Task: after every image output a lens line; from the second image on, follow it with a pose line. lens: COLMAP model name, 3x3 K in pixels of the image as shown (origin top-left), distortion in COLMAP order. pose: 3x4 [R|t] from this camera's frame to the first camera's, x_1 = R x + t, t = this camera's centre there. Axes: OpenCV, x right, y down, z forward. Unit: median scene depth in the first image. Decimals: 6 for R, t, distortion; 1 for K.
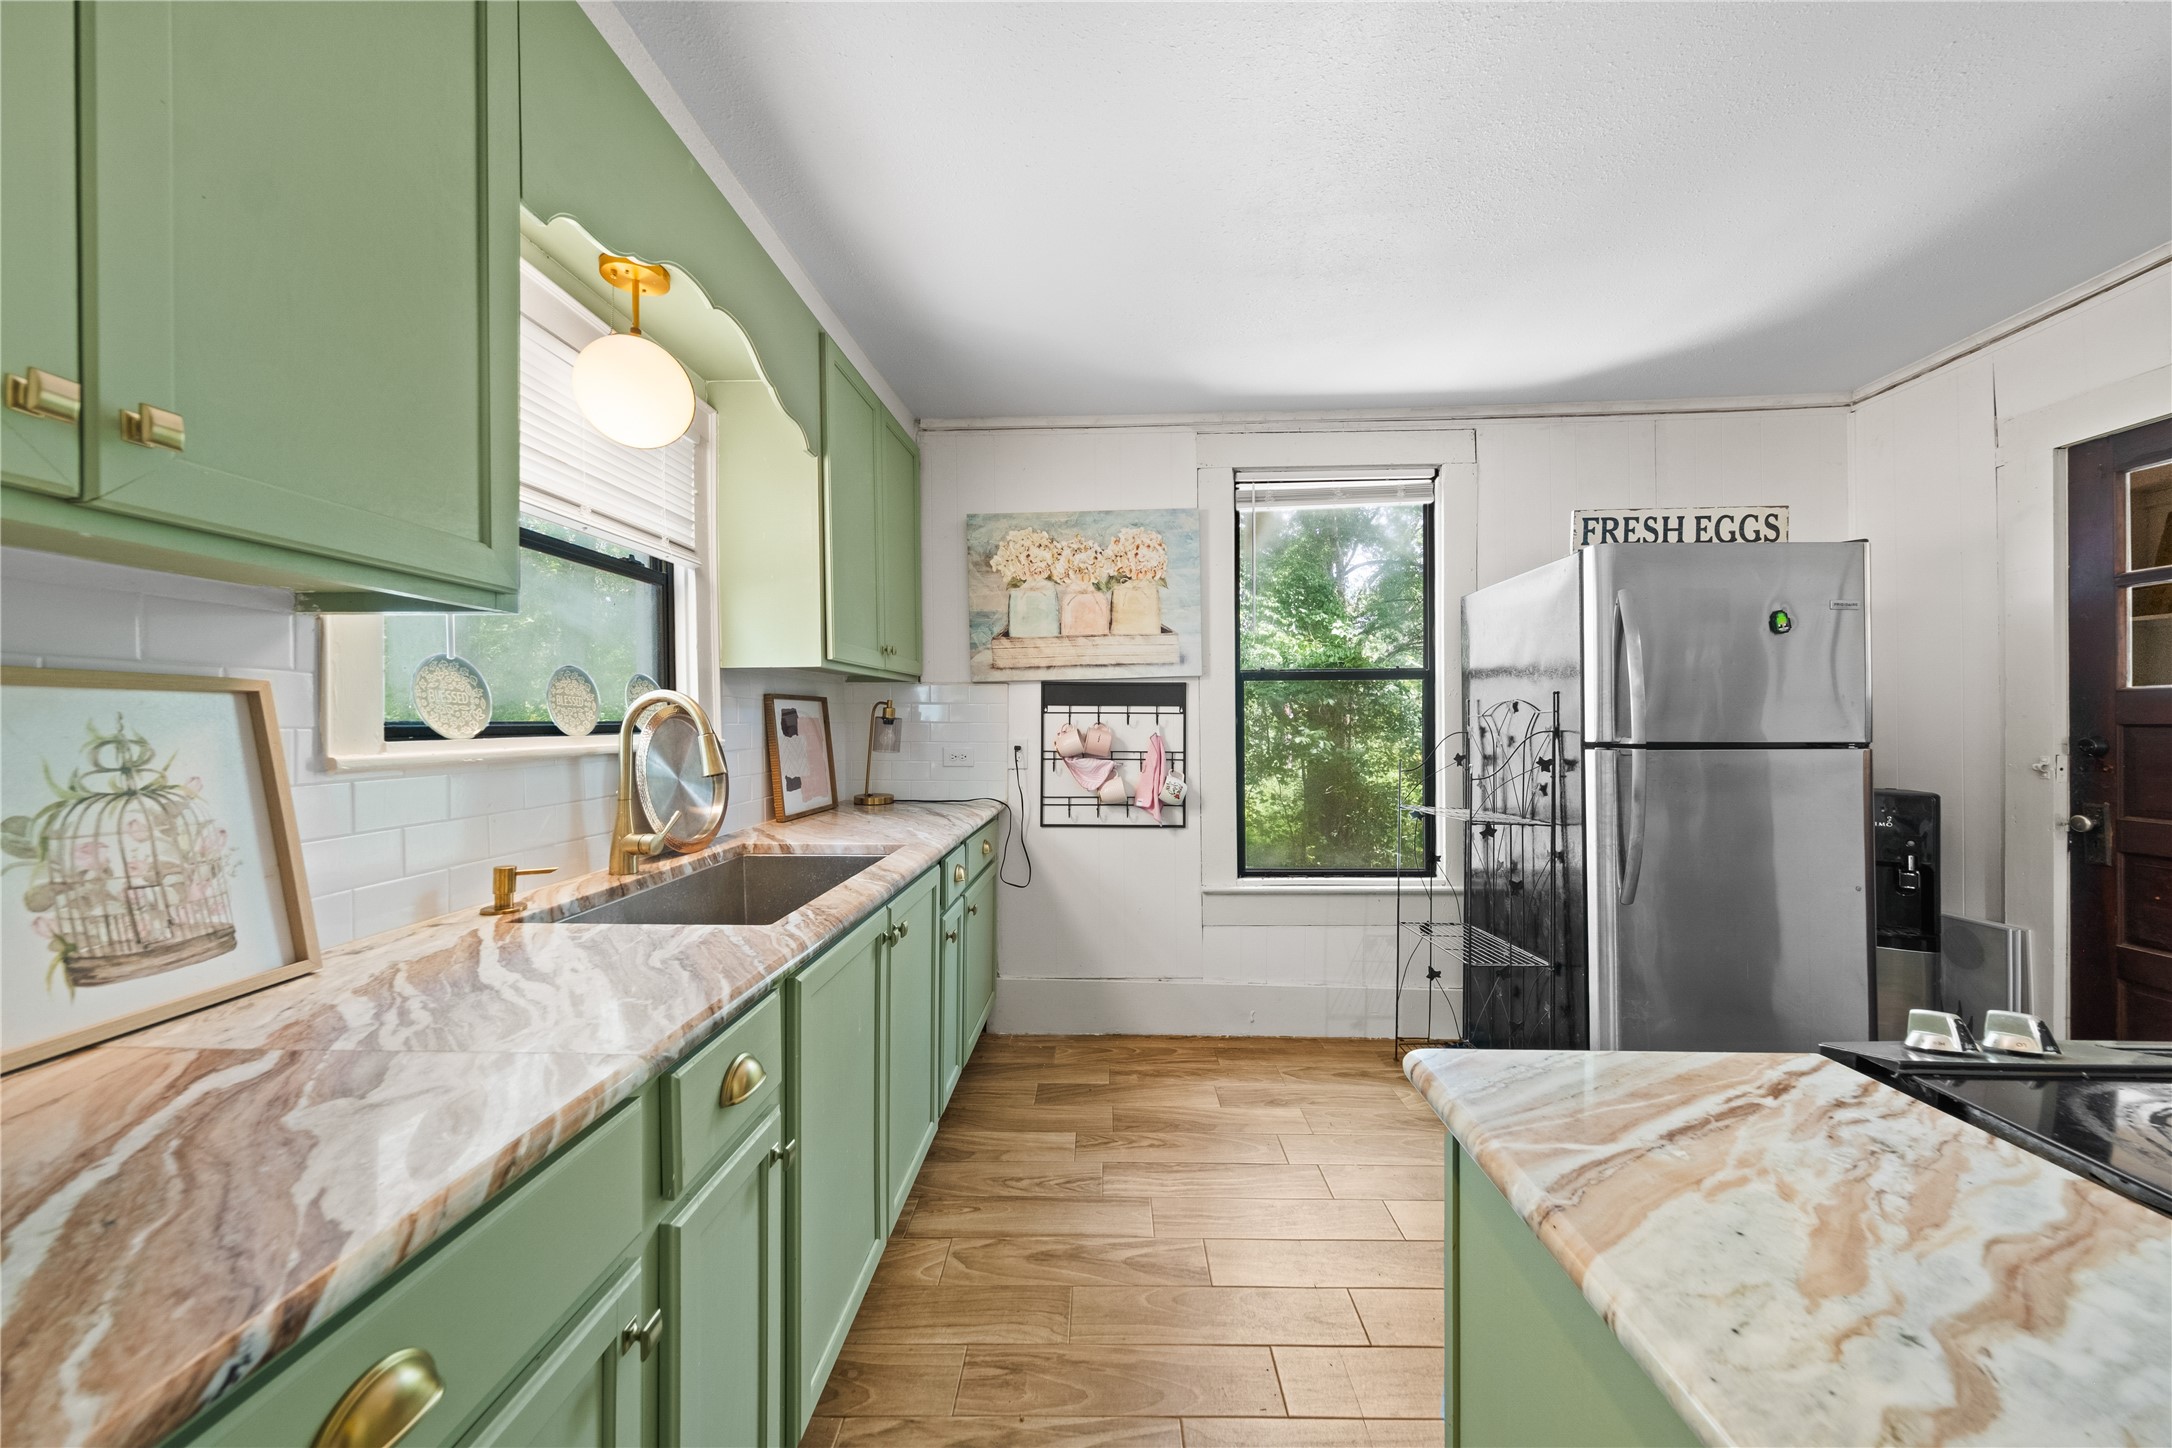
lens RADIAL K [[749.3, 0, 1082.6], [0, 749.3, 720.4], [0, 0, 1]] dist [-0.000710, -0.000085]
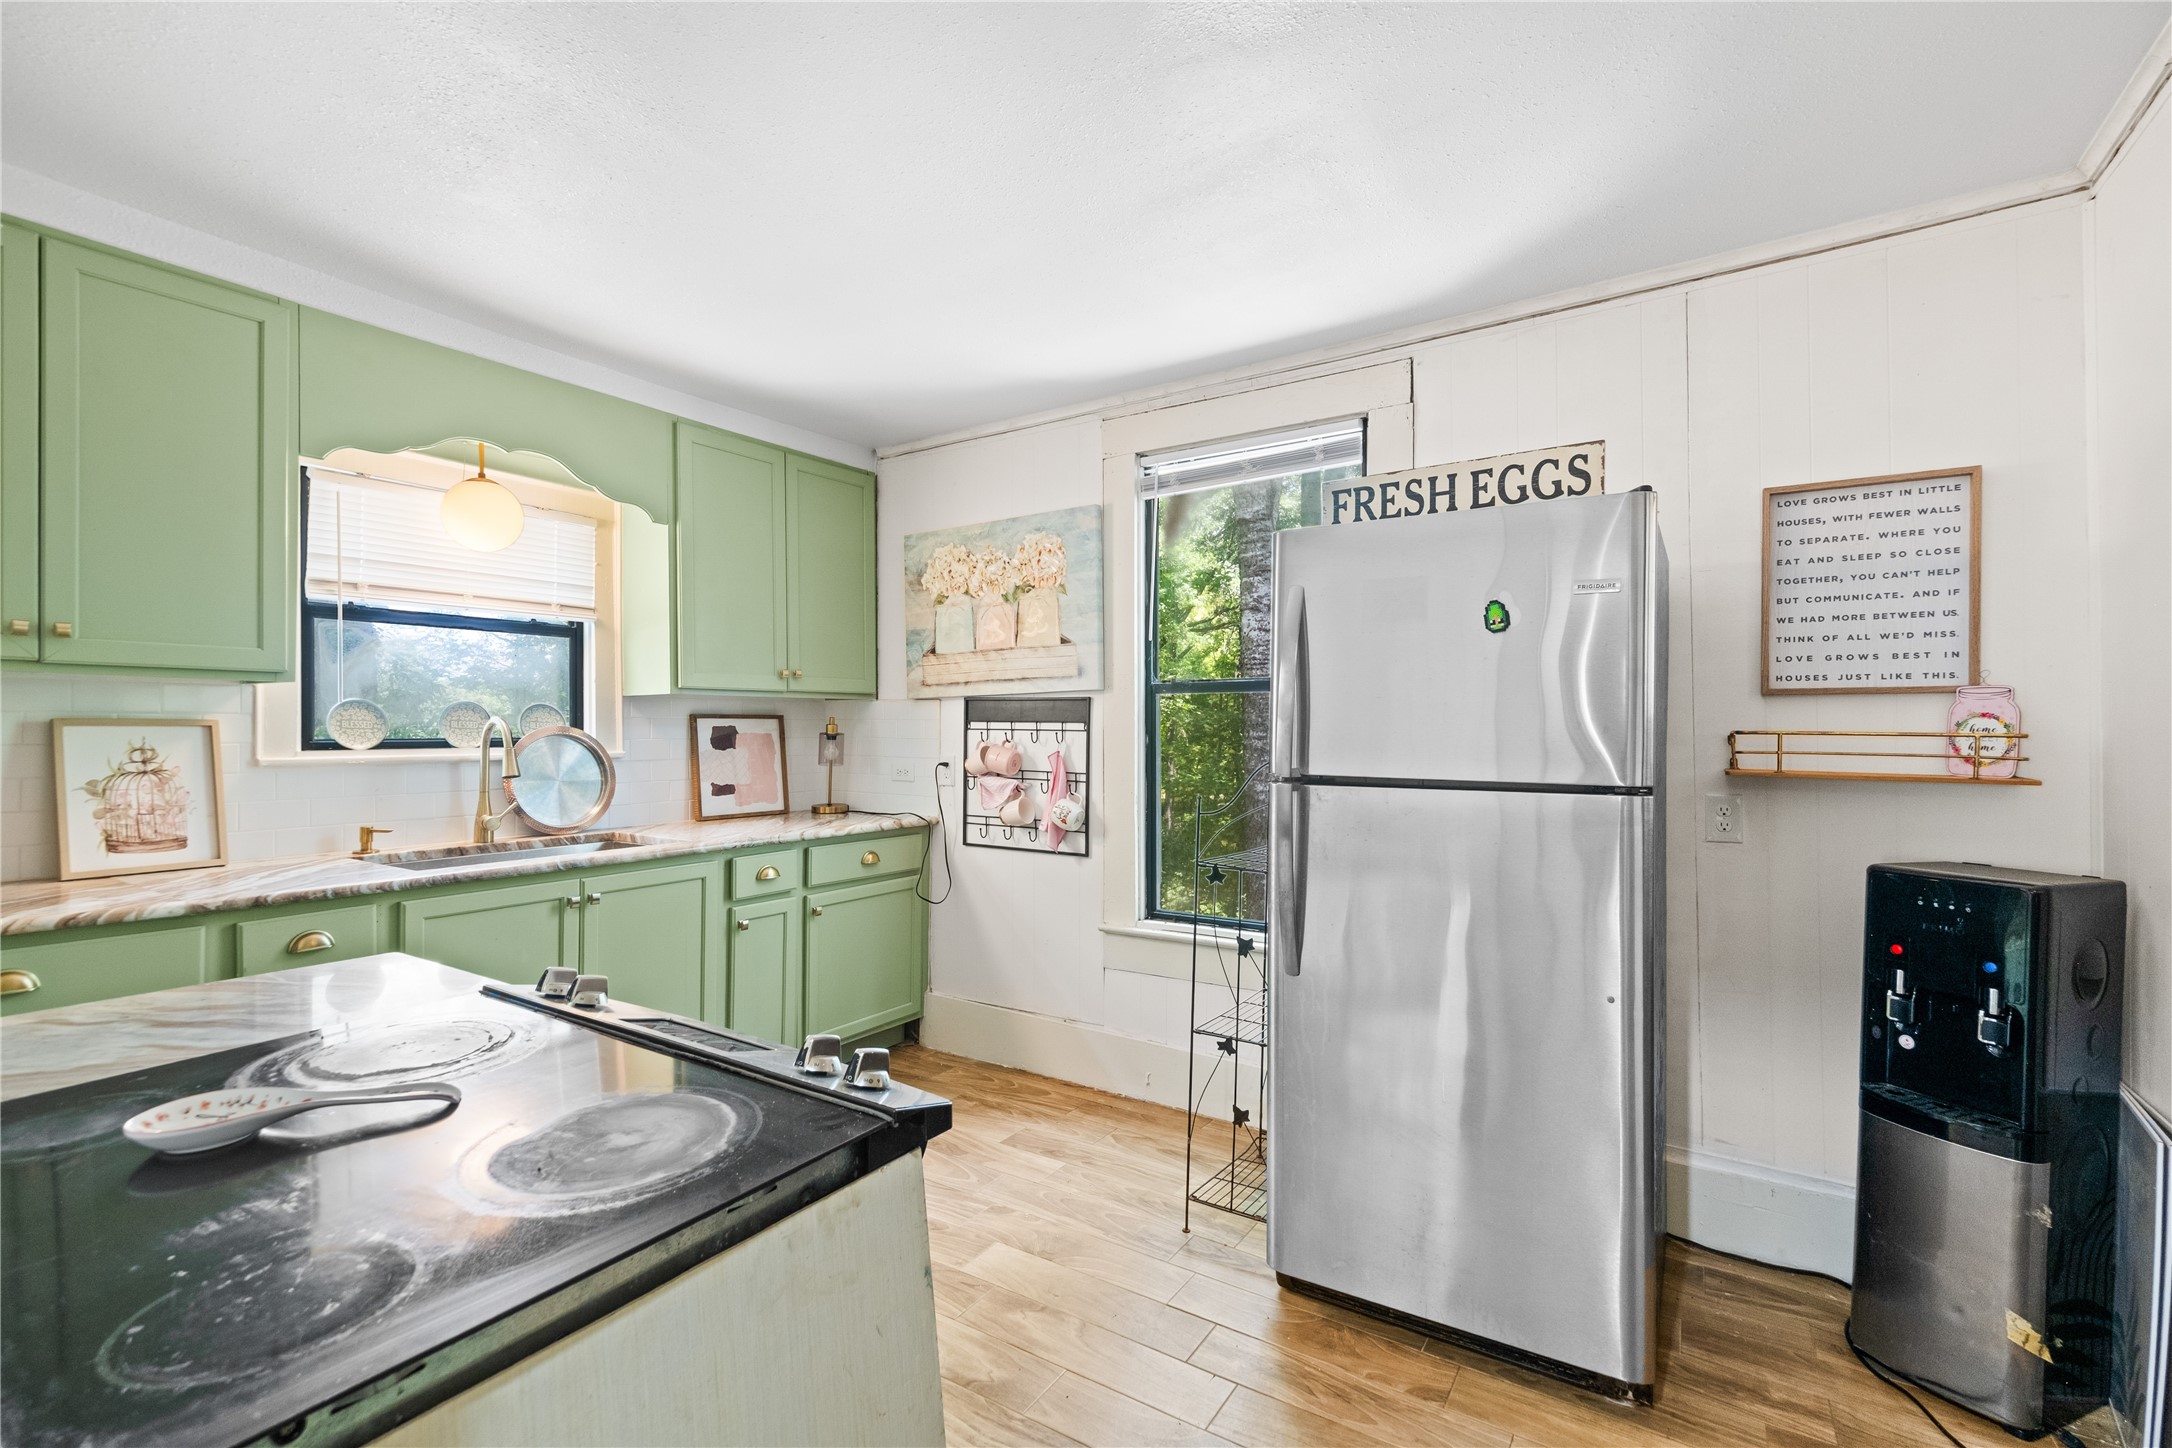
lens RADIAL K [[979.8, 0, 1086.0], [0, 979.8, 724.0], [0, 0, 1]] dist [0.004087, 0.000048]
pose [[0.853494, 0.003172, -0.521093, 0.763447], [-0.004552, 0.999989, -0.001368, -0.016364], [0.521083, 0.003539, 0.853499, -0.015195]]
